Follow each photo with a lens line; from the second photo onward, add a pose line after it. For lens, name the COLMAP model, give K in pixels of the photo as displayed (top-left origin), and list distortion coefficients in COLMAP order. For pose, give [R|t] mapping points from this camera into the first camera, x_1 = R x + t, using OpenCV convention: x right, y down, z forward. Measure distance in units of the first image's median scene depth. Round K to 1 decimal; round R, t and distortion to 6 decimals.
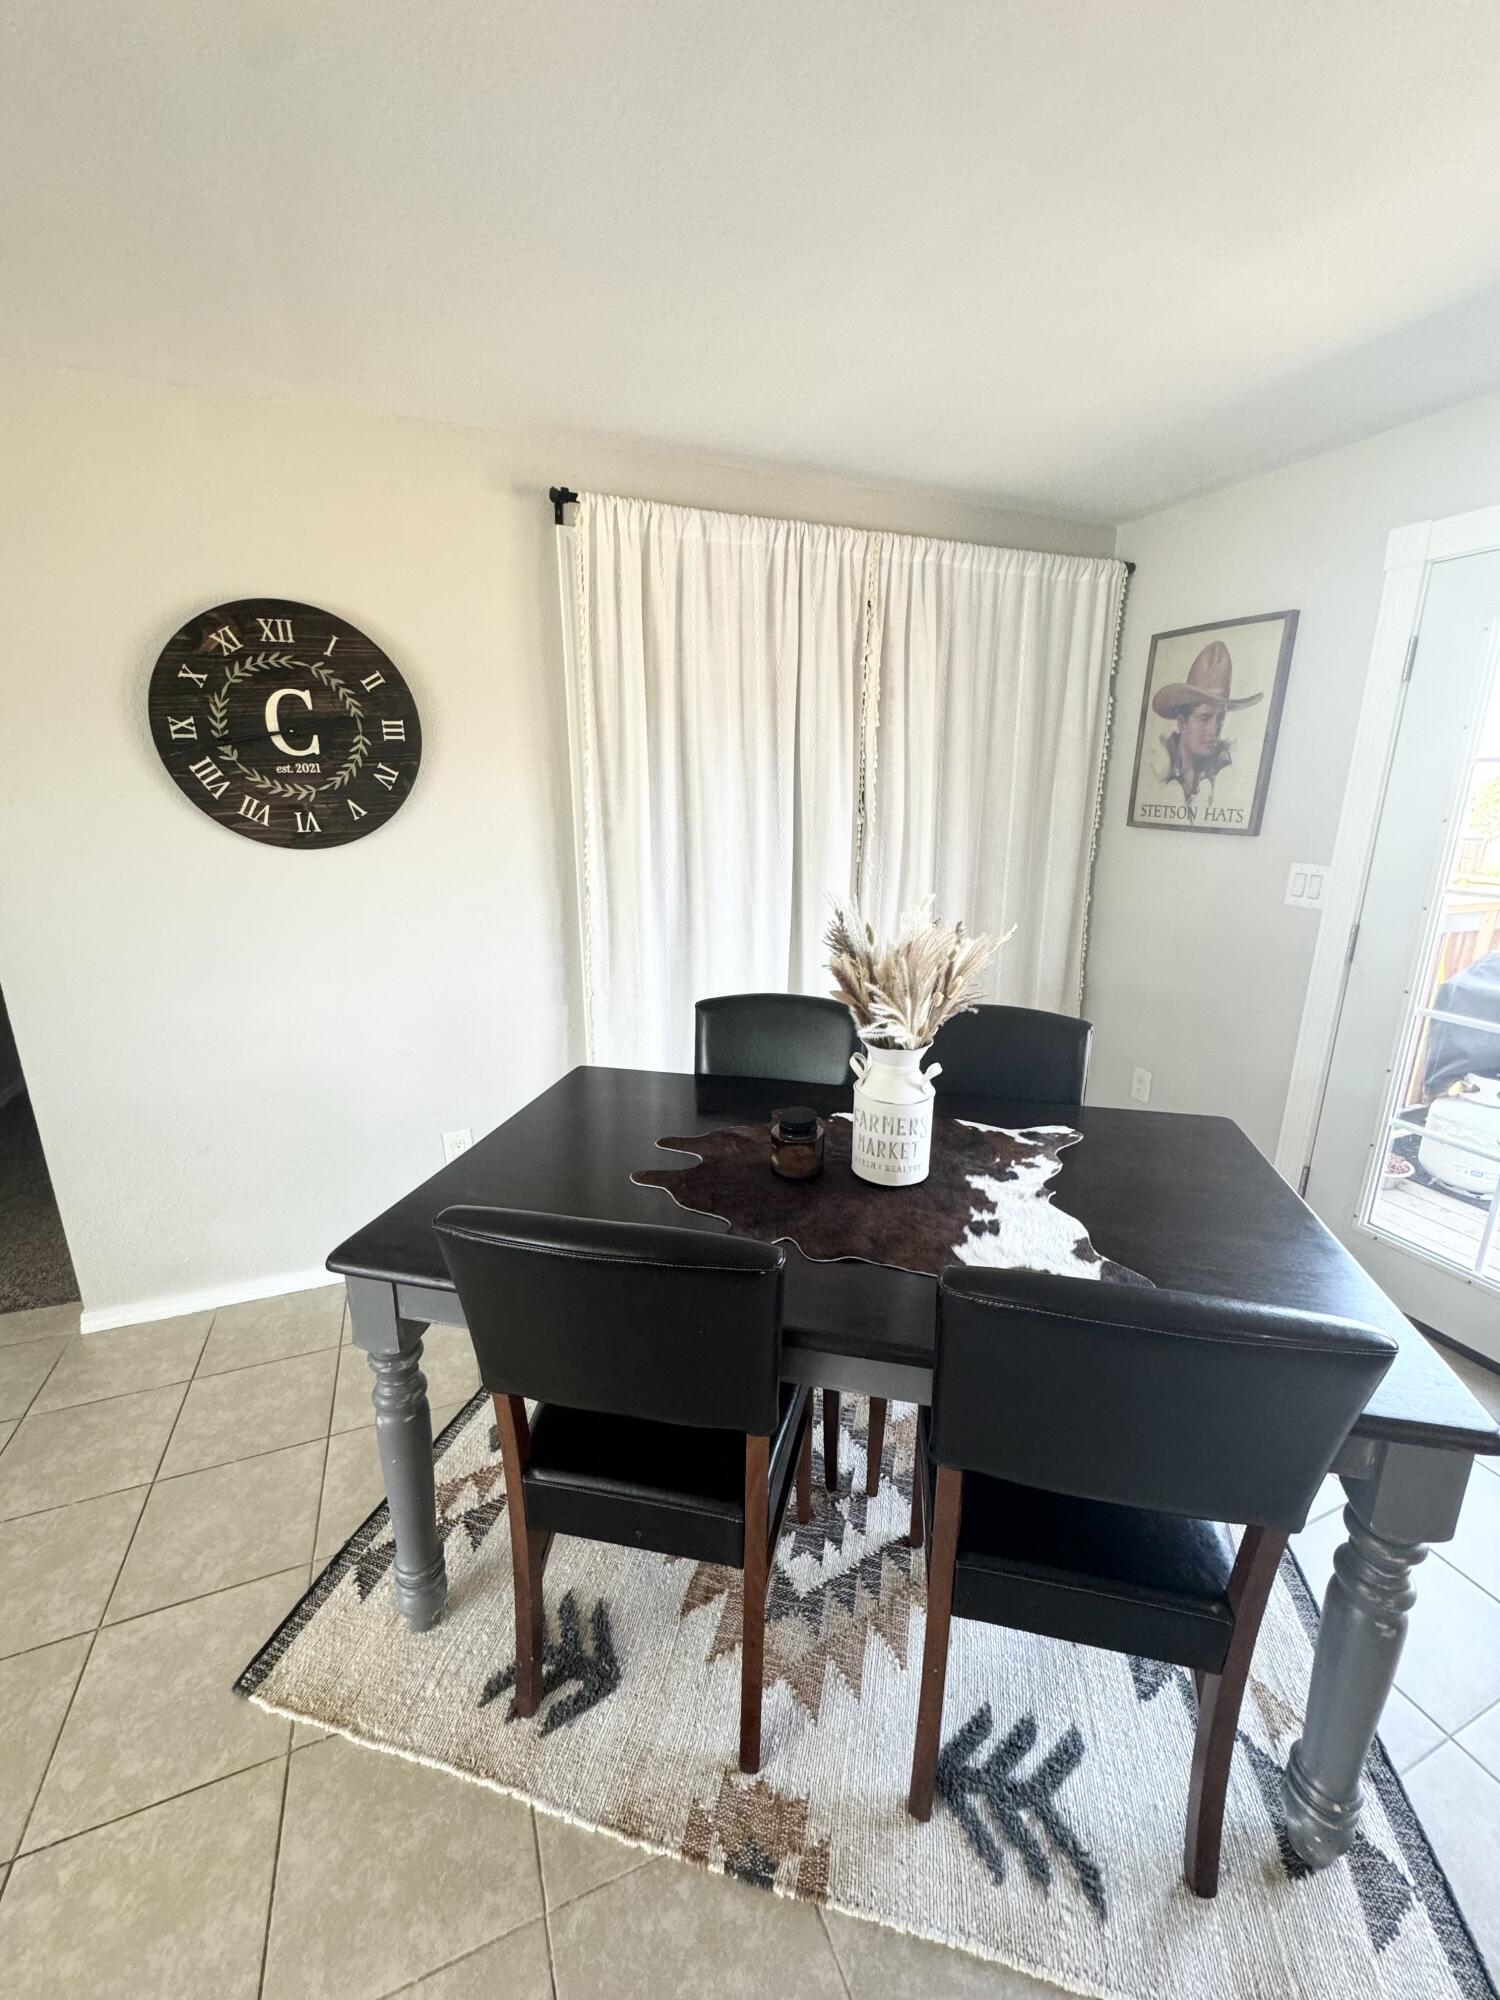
lens RADIAL K [[795.6, 0, 749.5], [0, 795.6, 1001.8], [0, 0, 1]] dist [-0.004618, 0.000966]
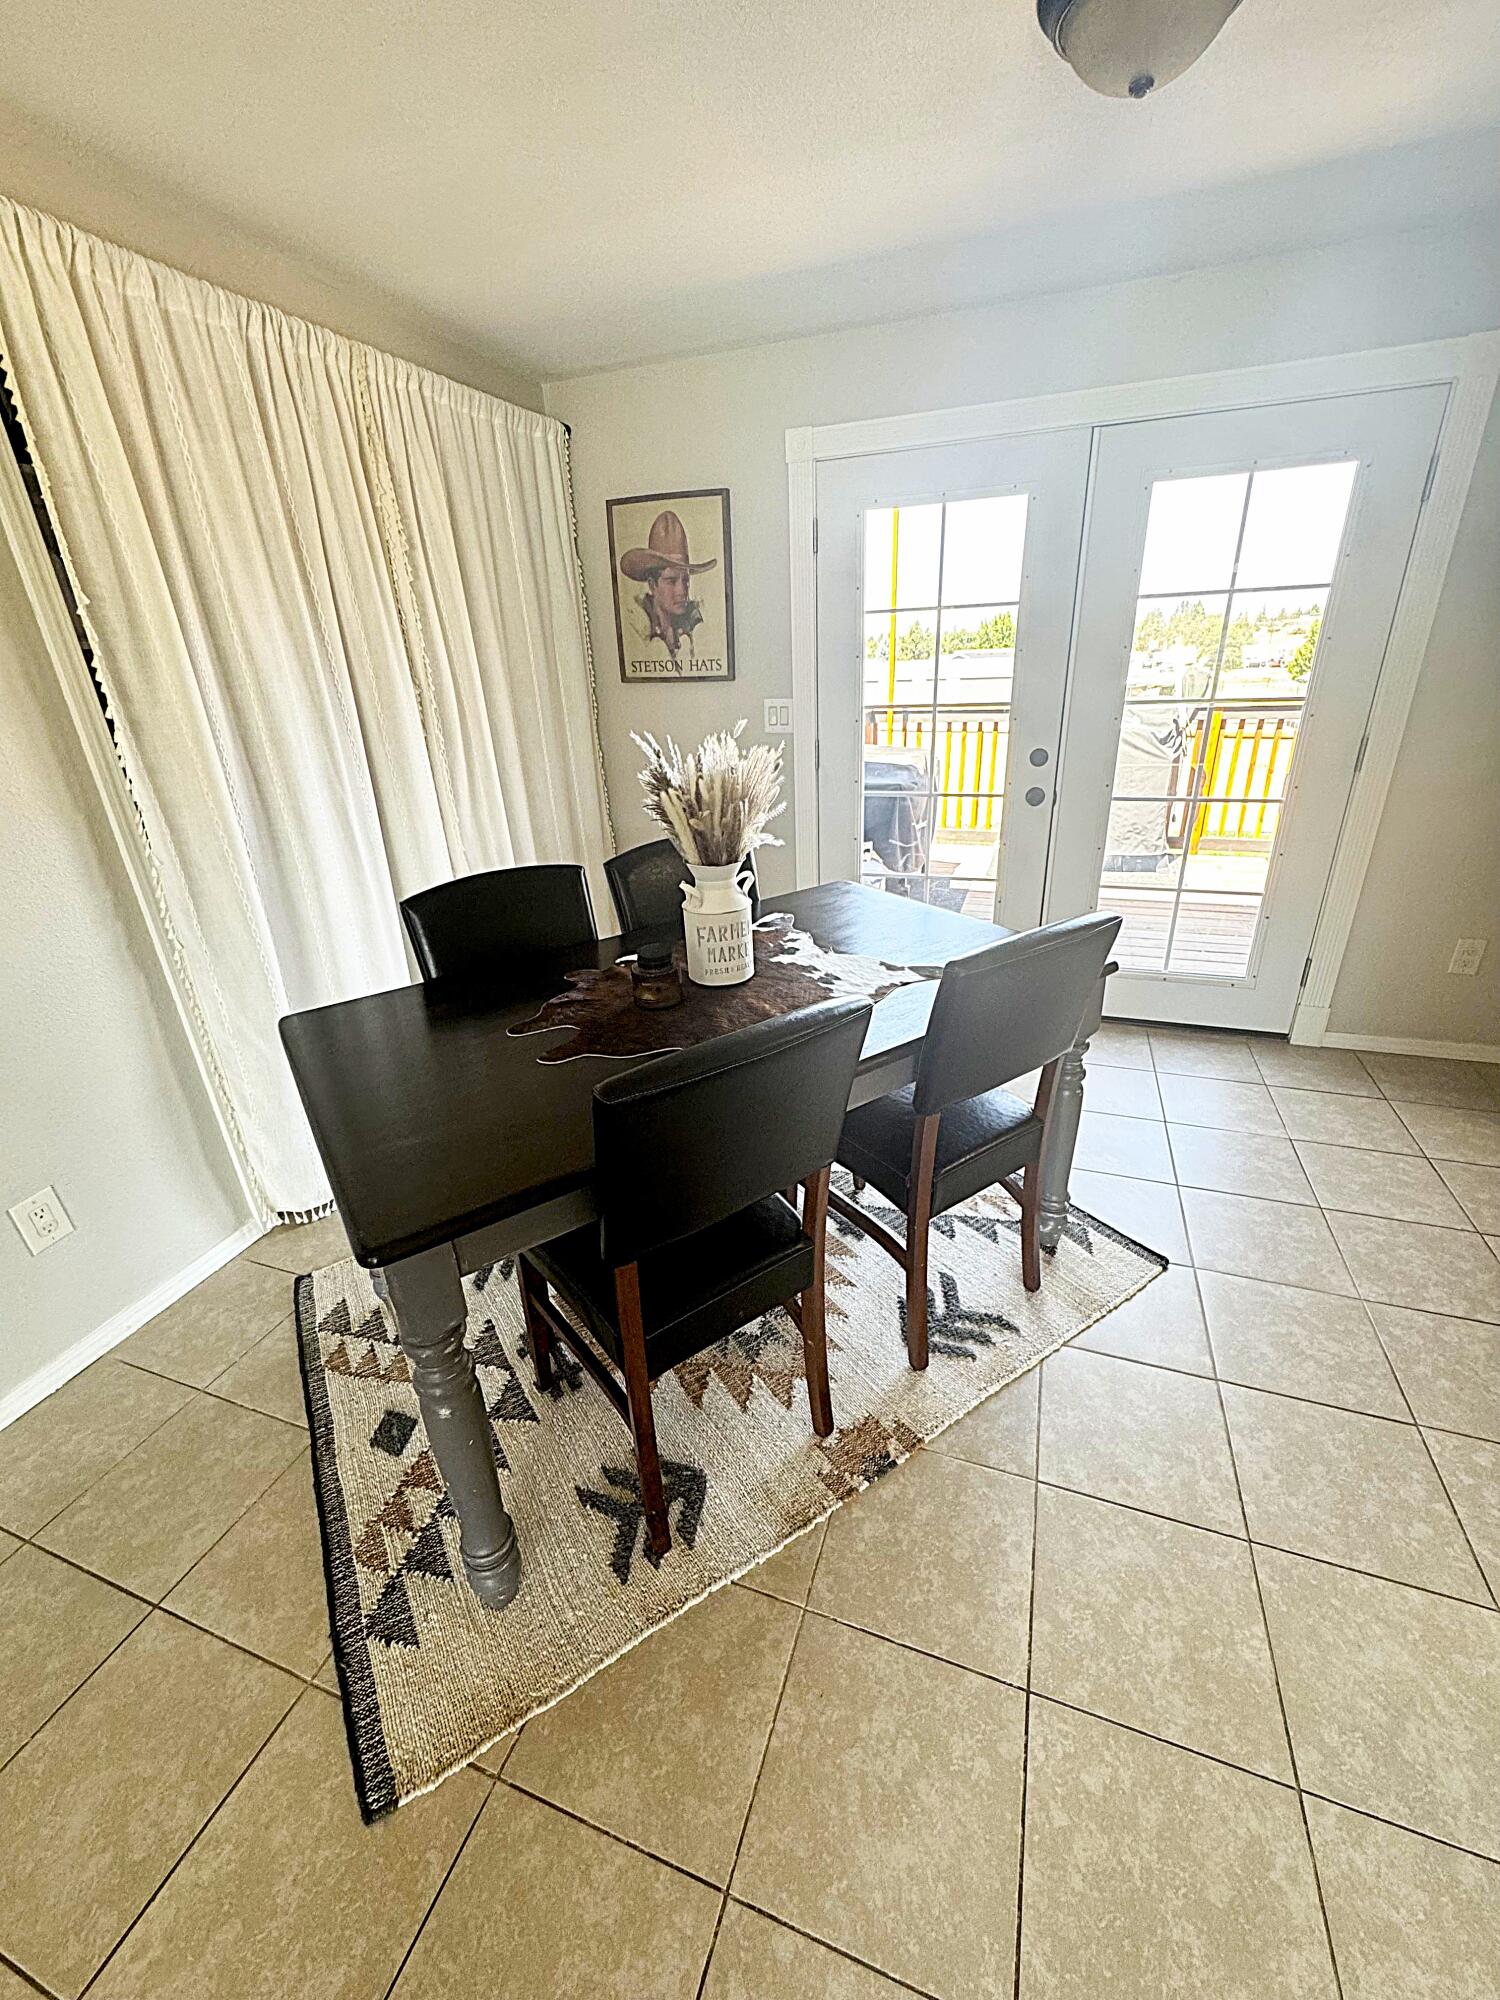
lens RADIAL K [[795.6, 0, 749.5], [0, 795.6, 1001.8], [0, 0, 1]] dist [-0.004618, 0.000966]
pose [[0.675342, -0.323647, 0.662696, -0.425953], [0.235694, 0.946157, 0.221891, -0.000296], [-0.698829, 0.006342, 0.715261, 0.102025]]
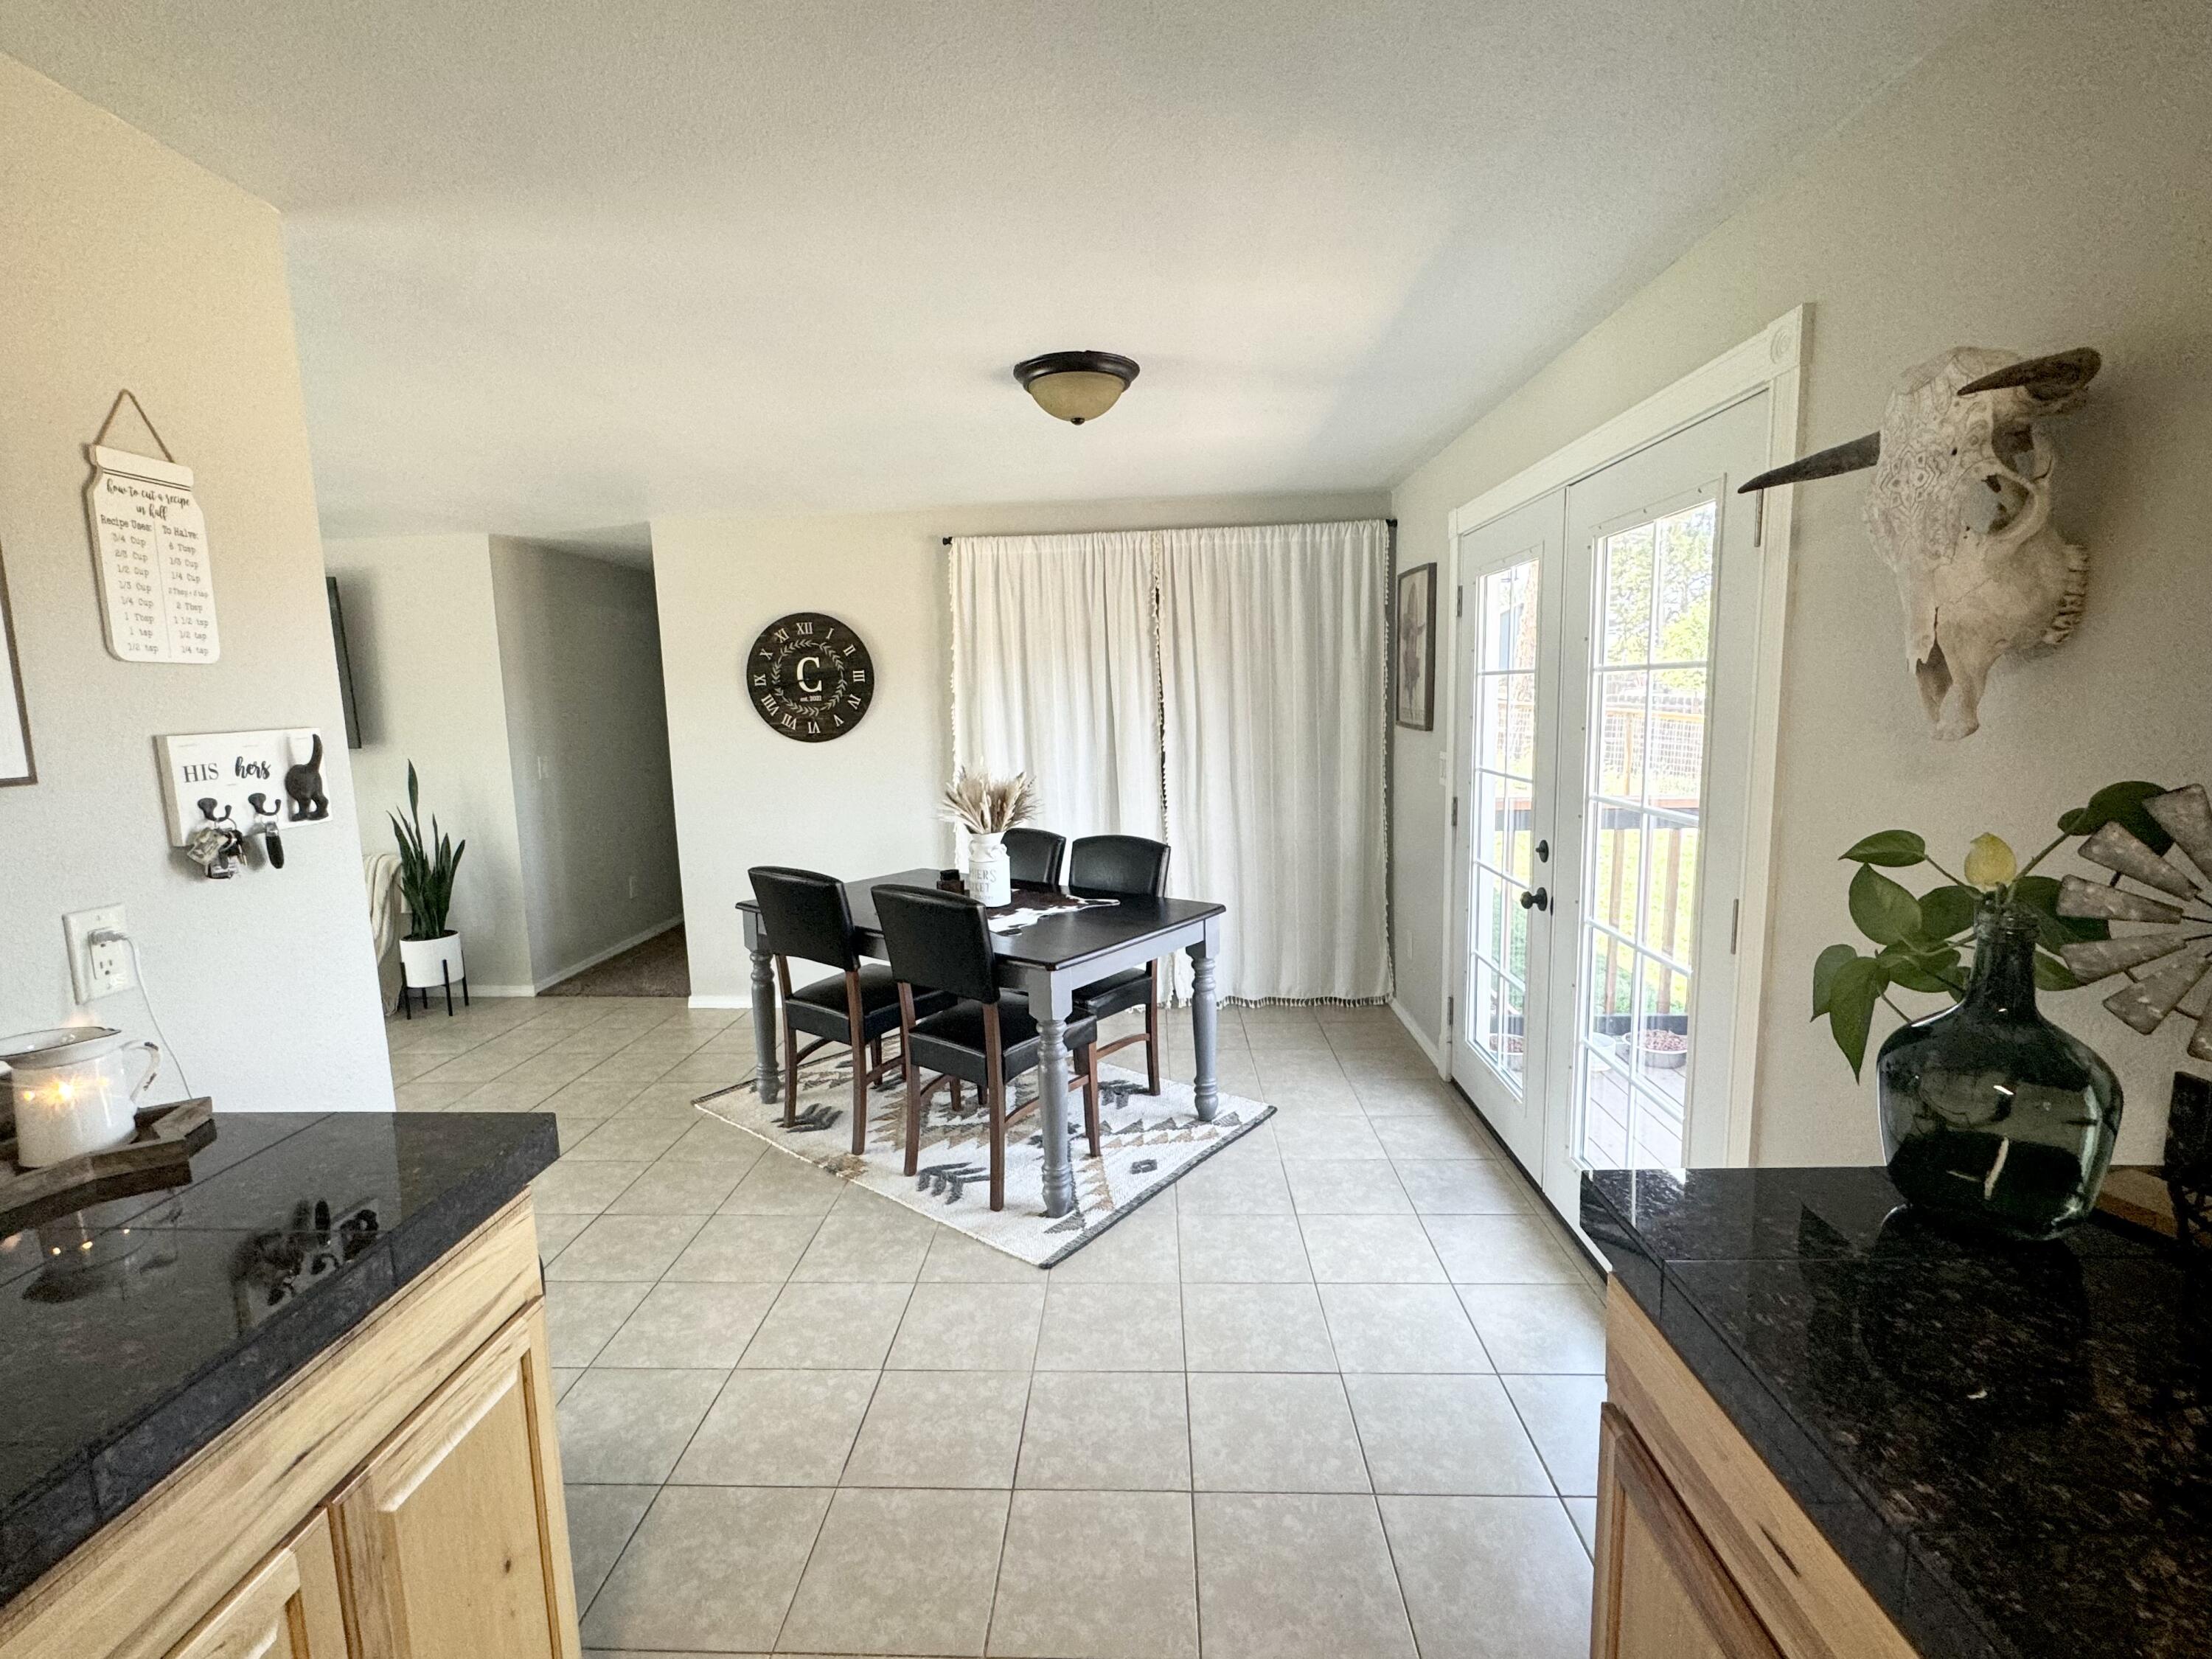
lens RADIAL K [[1012.5, 0, 1101.2], [0, 1012.5, 833.1], [0, 0, 1]] dist [-0.004208, 0.000268]
pose [[0.905542, 0.033136, -0.422960, 1.044462], [-0.084468, 0.991068, -0.103200, 0.198872], [0.415762, 0.129178, 0.900253, -0.788004]]
